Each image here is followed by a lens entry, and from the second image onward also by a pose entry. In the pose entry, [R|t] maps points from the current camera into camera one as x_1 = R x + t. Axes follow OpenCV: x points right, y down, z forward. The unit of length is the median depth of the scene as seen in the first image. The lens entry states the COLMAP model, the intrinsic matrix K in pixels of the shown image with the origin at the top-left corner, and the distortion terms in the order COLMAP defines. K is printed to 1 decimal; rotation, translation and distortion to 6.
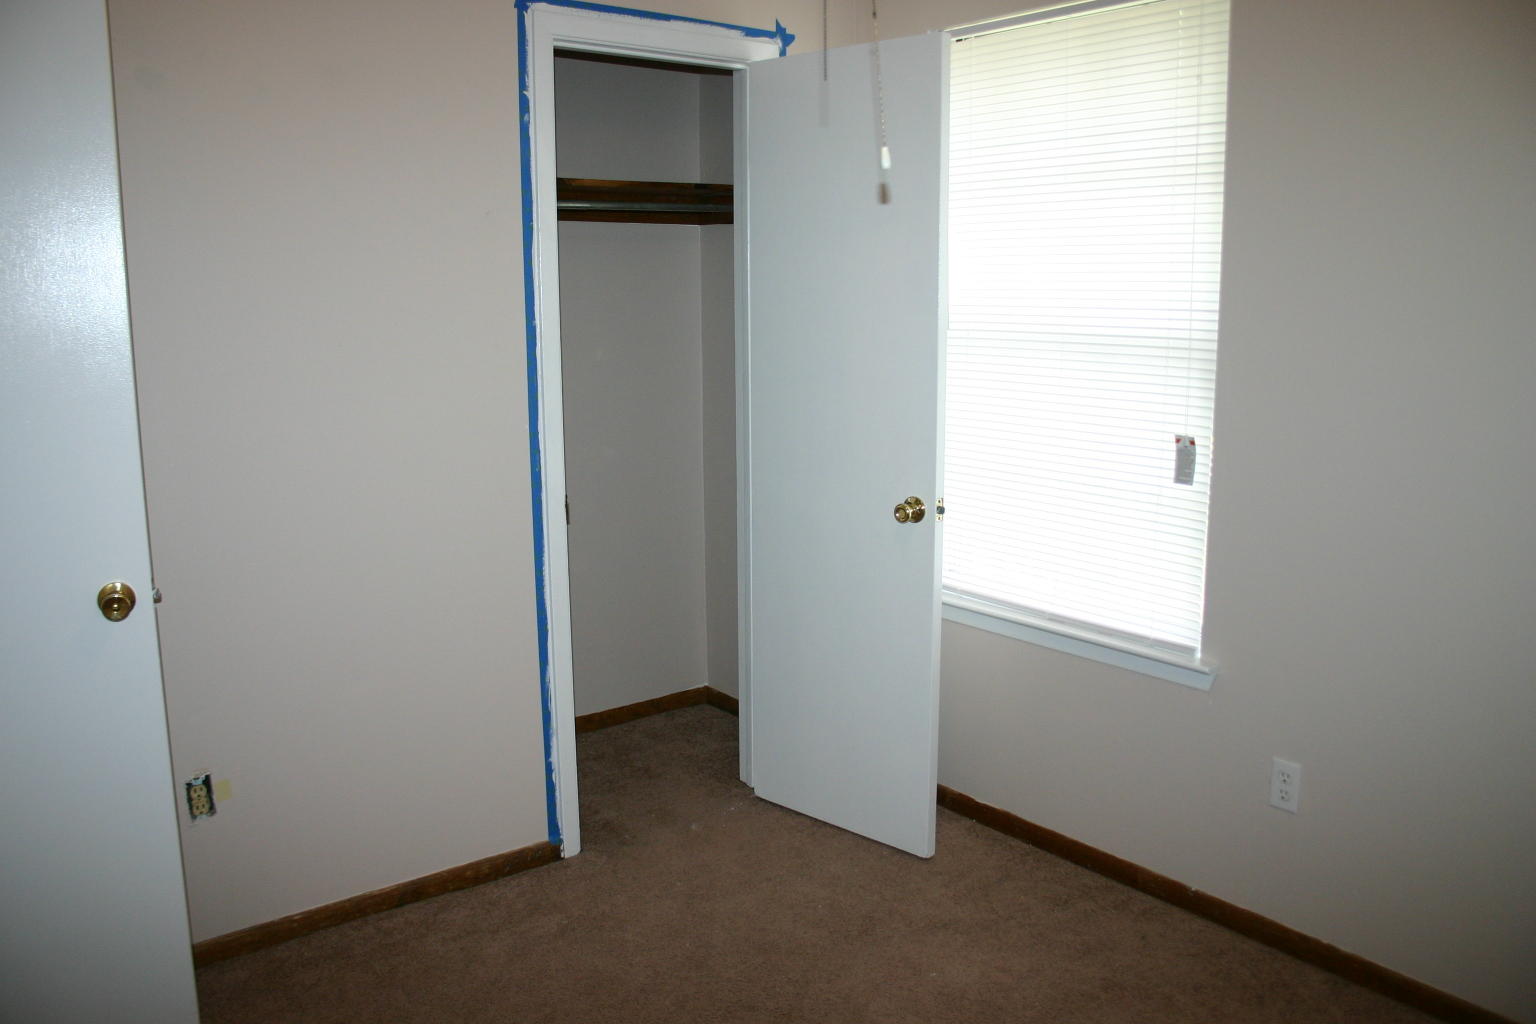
lens RADIAL K [[1205.2, 0, 768.0], [0, 1205.2, 512.0], [0, 0, 1]] dist [-0.121804, -0.000364]
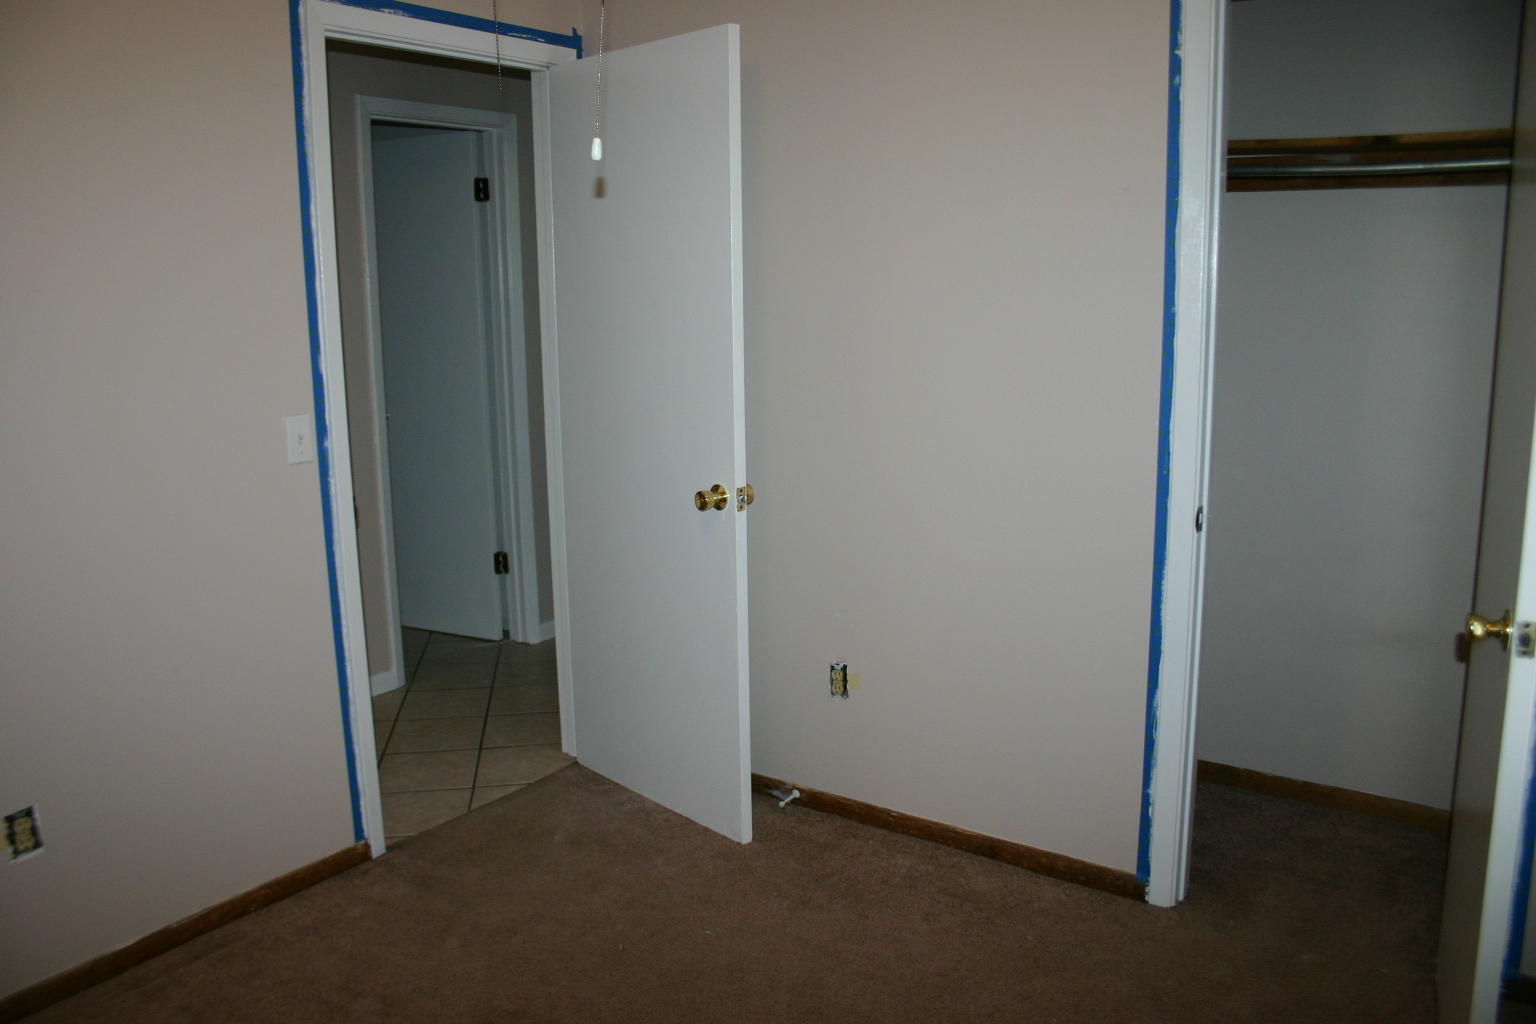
lens RADIAL K [[1180.1, 0, 768.0], [0, 1180.1, 468.1], [0, 0, 1]] dist [-0.143305, 0.000020]
pose [[0.273208, 0.156356, -0.949163, 0.577566], [-0.153649, 0.981127, 0.117395, -0.098917], [0.949605, 0.113765, 0.292076, 0.489871]]
